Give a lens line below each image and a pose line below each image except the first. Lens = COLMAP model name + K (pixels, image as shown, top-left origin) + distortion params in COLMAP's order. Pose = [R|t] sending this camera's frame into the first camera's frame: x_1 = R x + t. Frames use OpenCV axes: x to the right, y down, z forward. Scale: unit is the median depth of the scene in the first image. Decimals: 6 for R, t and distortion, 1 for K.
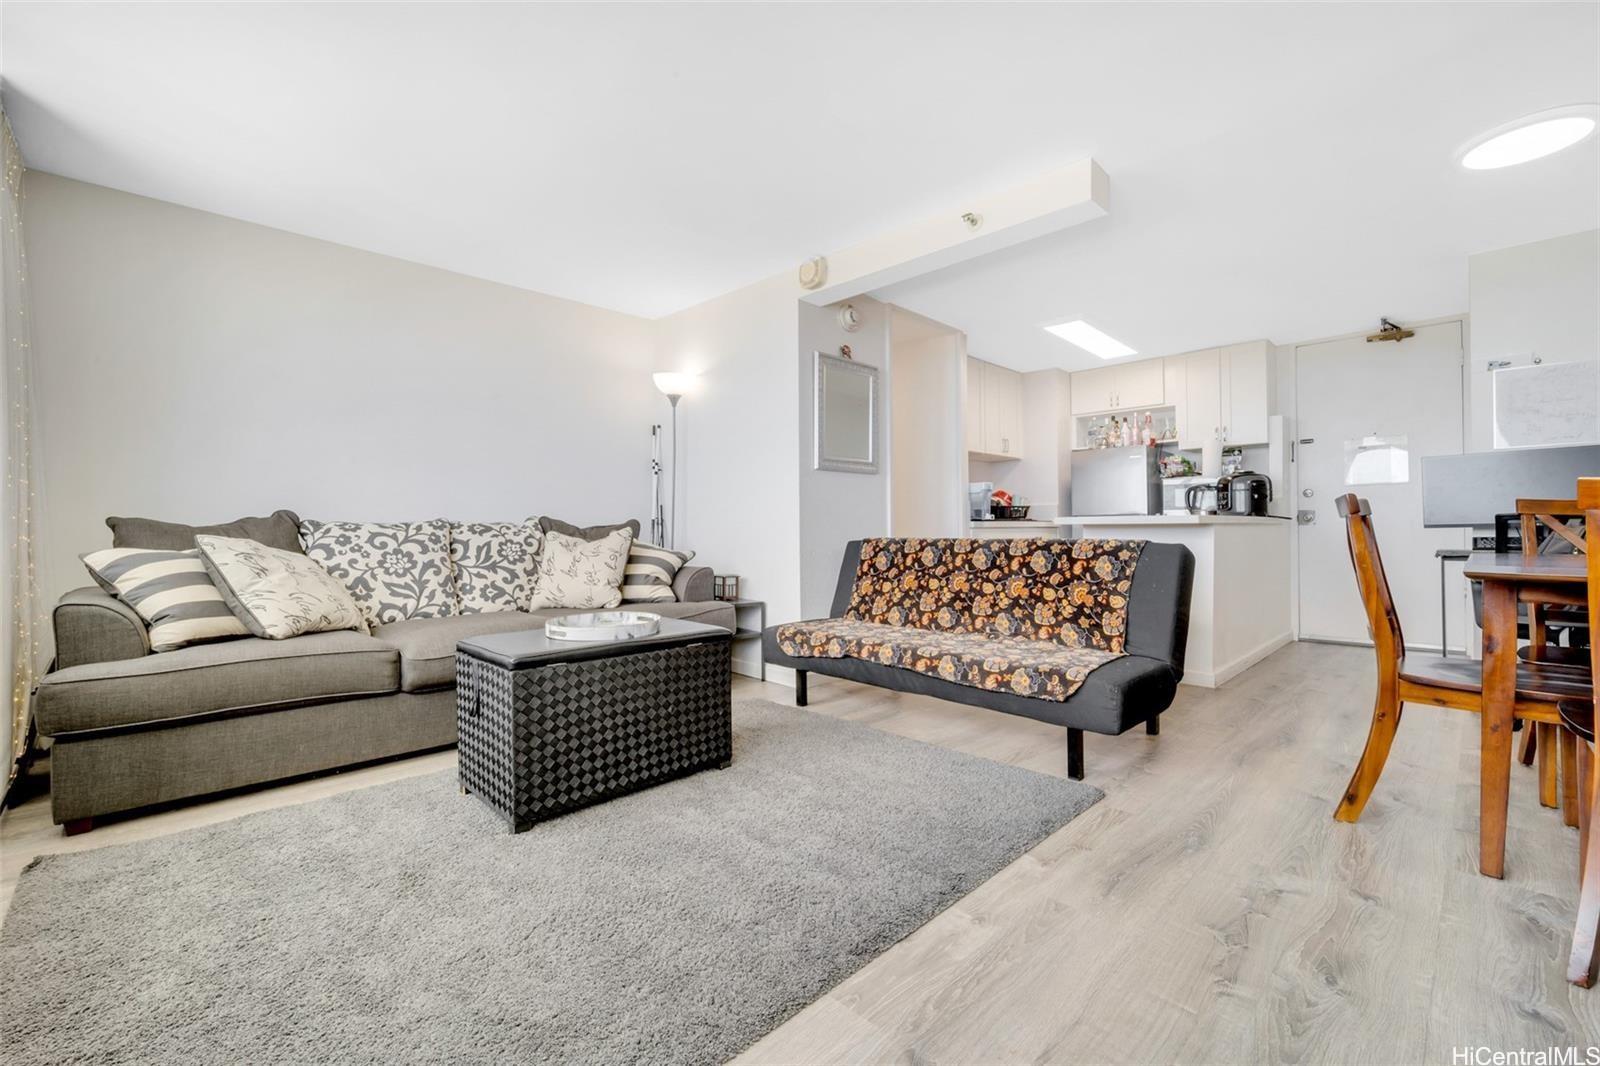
lens RADIAL K [[662.2, 0, 806.3], [0, 662.2, 534.9], [0, 0, 1]] dist [-0.003591, -0.000431]
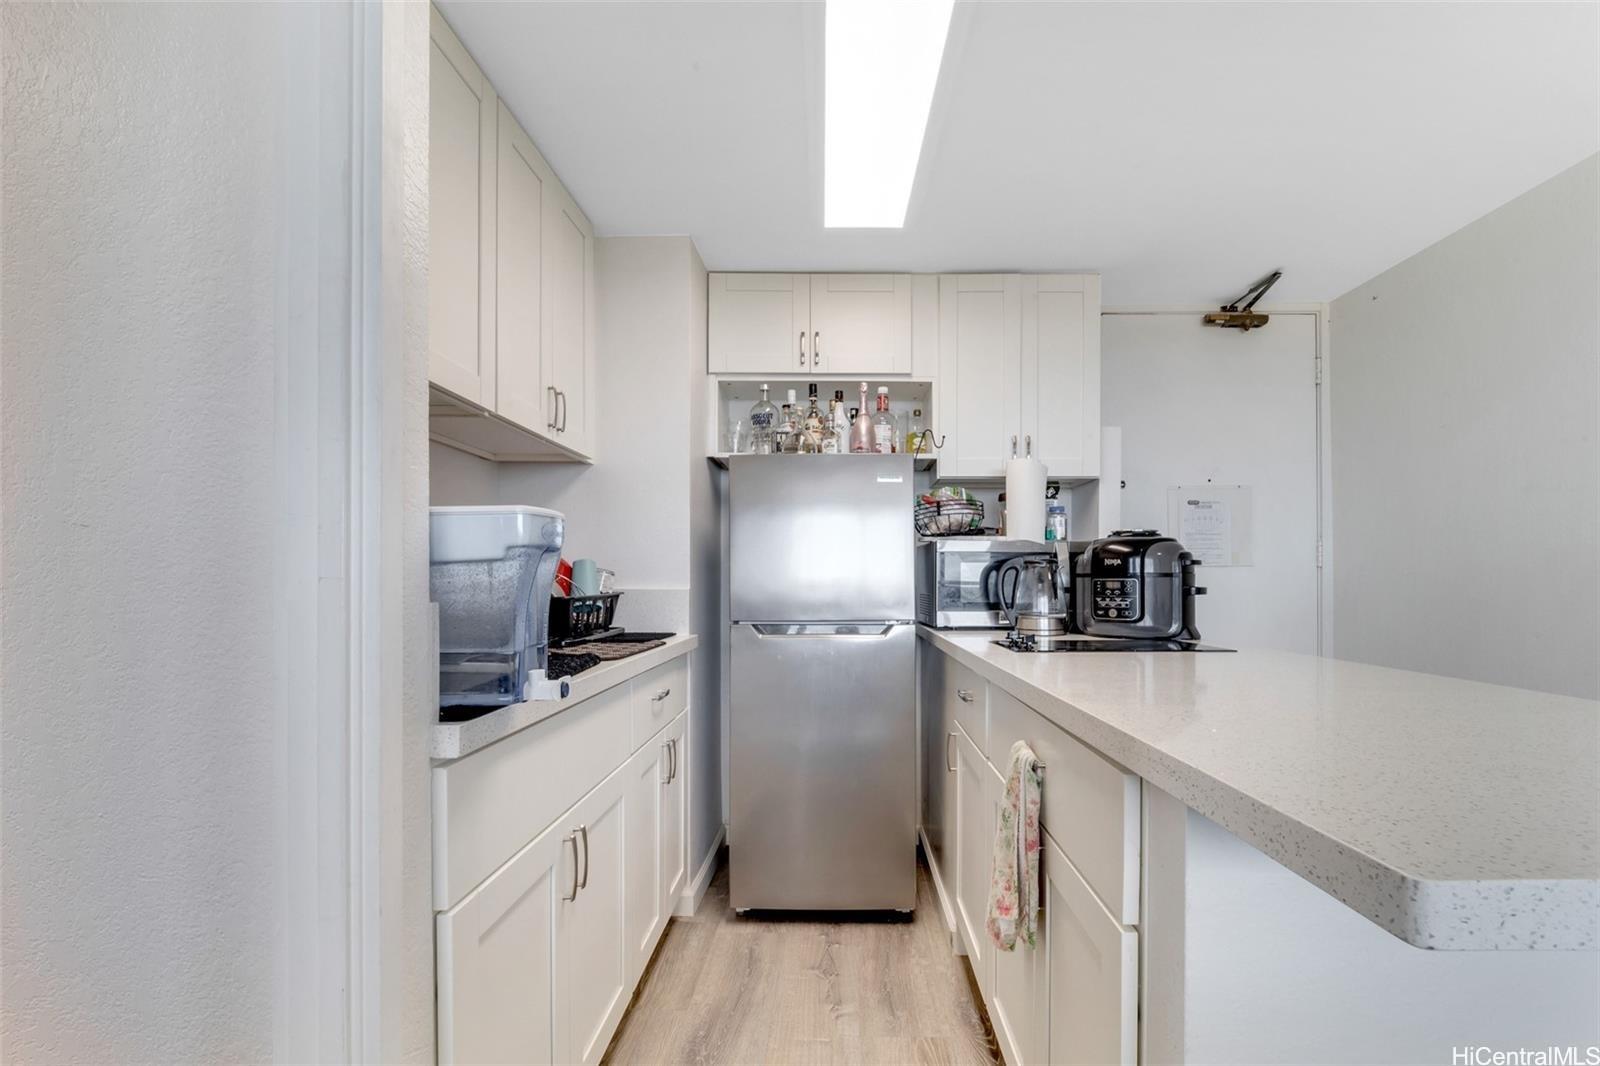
lens RADIAL K [[681.7, 0, 847.1], [0, 681.7, 583.6], [0, 0, 1]] dist [-0.007775, -0.000018]
pose [[0.701249, 0.008003, 0.712872, 0.253010], [0.000109, 0.999936, -0.011334, -0.069758], [-0.712916, 0.008026, 0.701203, 1.026781]]
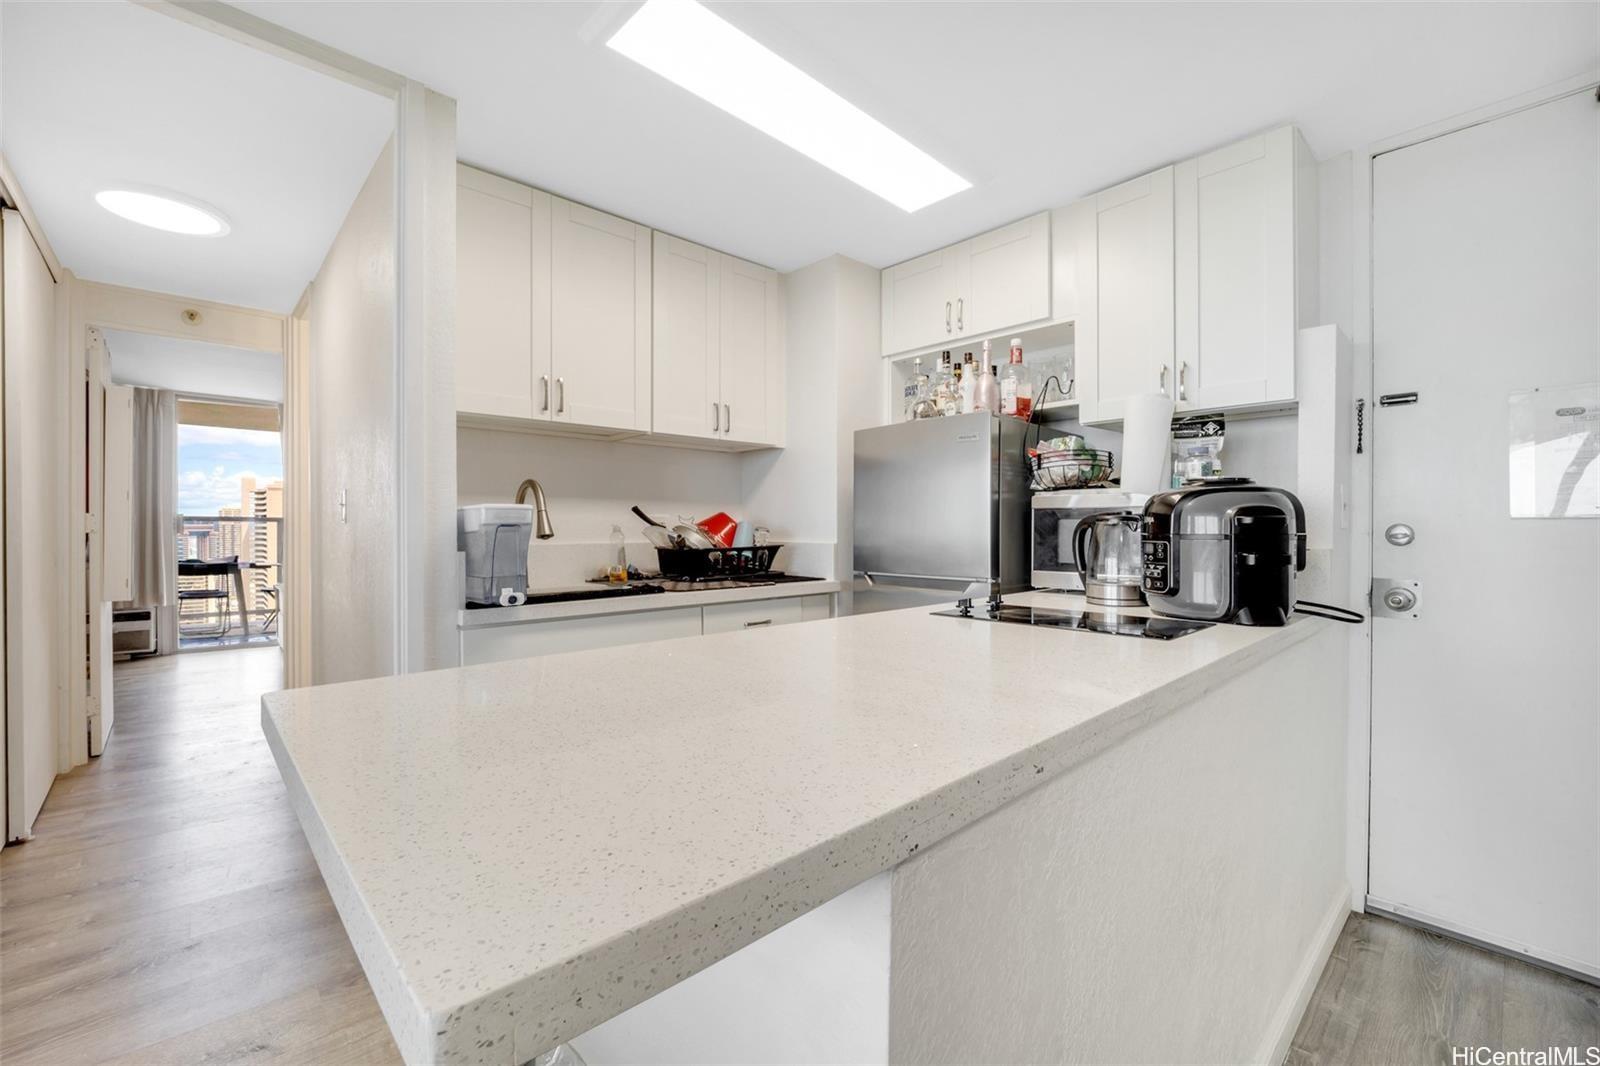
lens RADIAL K [[662.2, 0, 801.1], [0, 662.2, 537.2], [0, 0, 1]] dist [-0.003591, -0.000431]
pose [[0.999479, 0.012487, -0.029762, 0.575364], [-0.012290, 0.999901, 0.006784, -0.082521], [0.029844, -0.006414, 0.999534, 0.823790]]
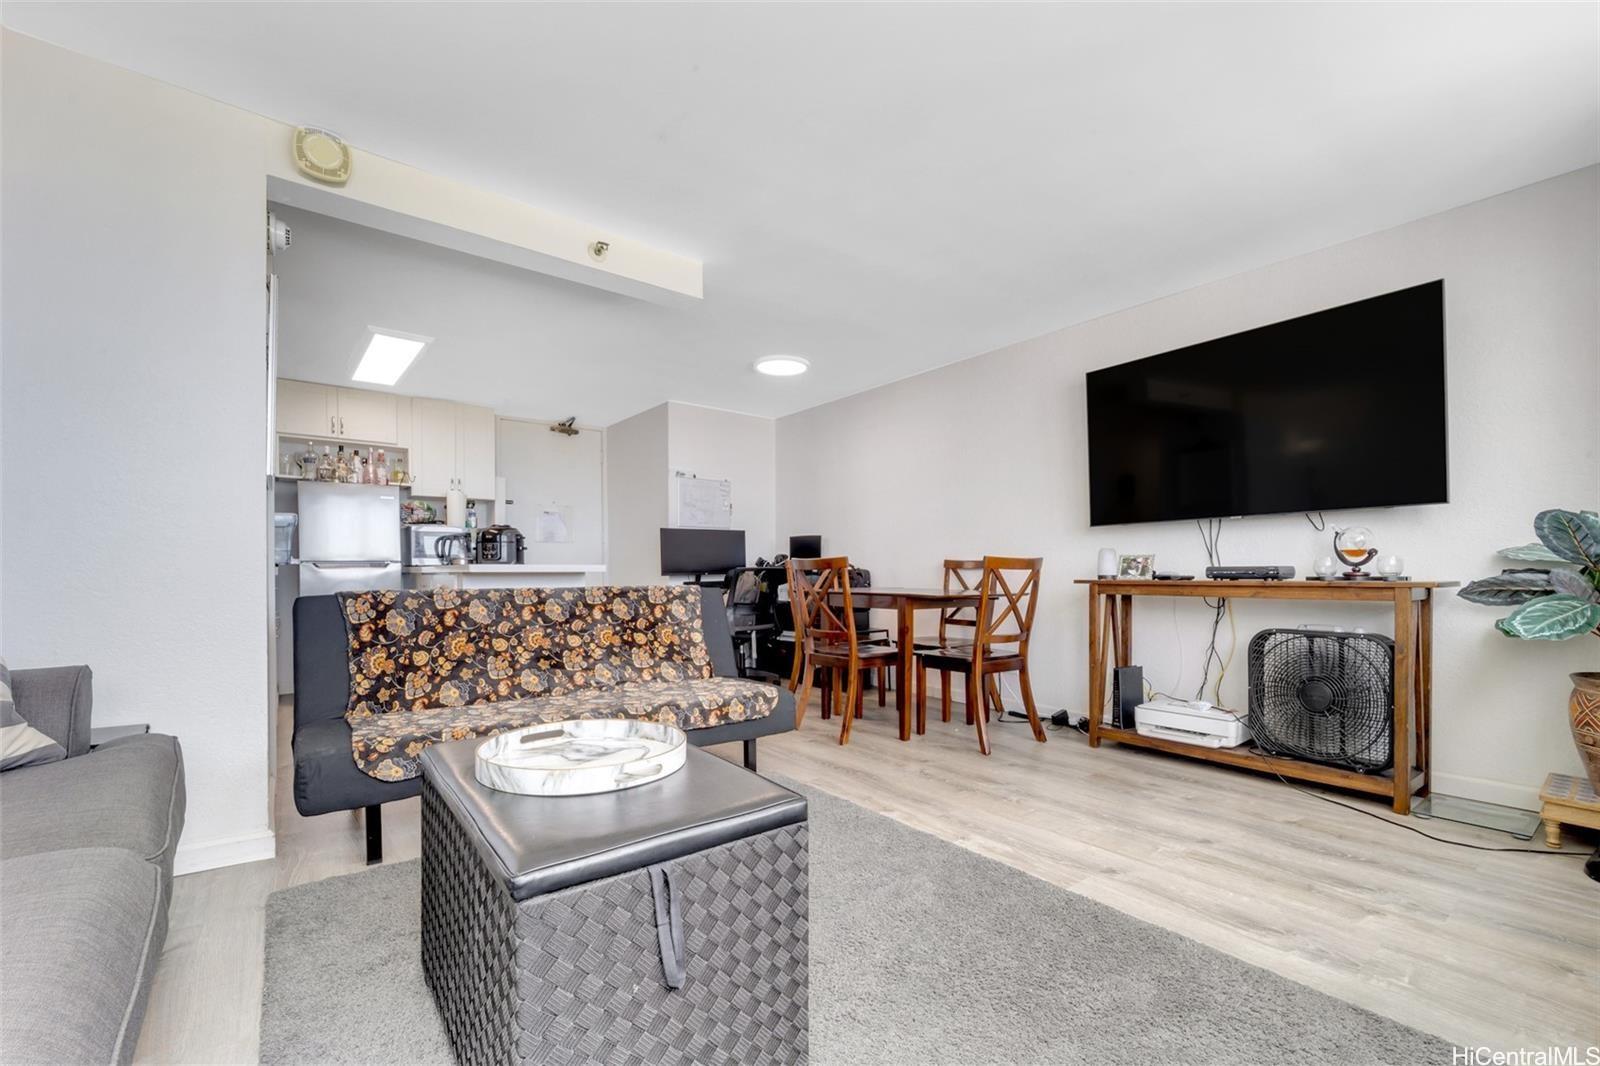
lens RADIAL K [[681.7, 0, 799.1], [0, 681.7, 578.1], [0, 0, 1]] dist [-0.007775, -0.000018]
pose [[0.133311, -0.003671, 0.991067, -0.503920], [0.010681, 0.999940, 0.002267, -0.005107], [-0.991017, 0.010283, 0.133342, 0.446138]]
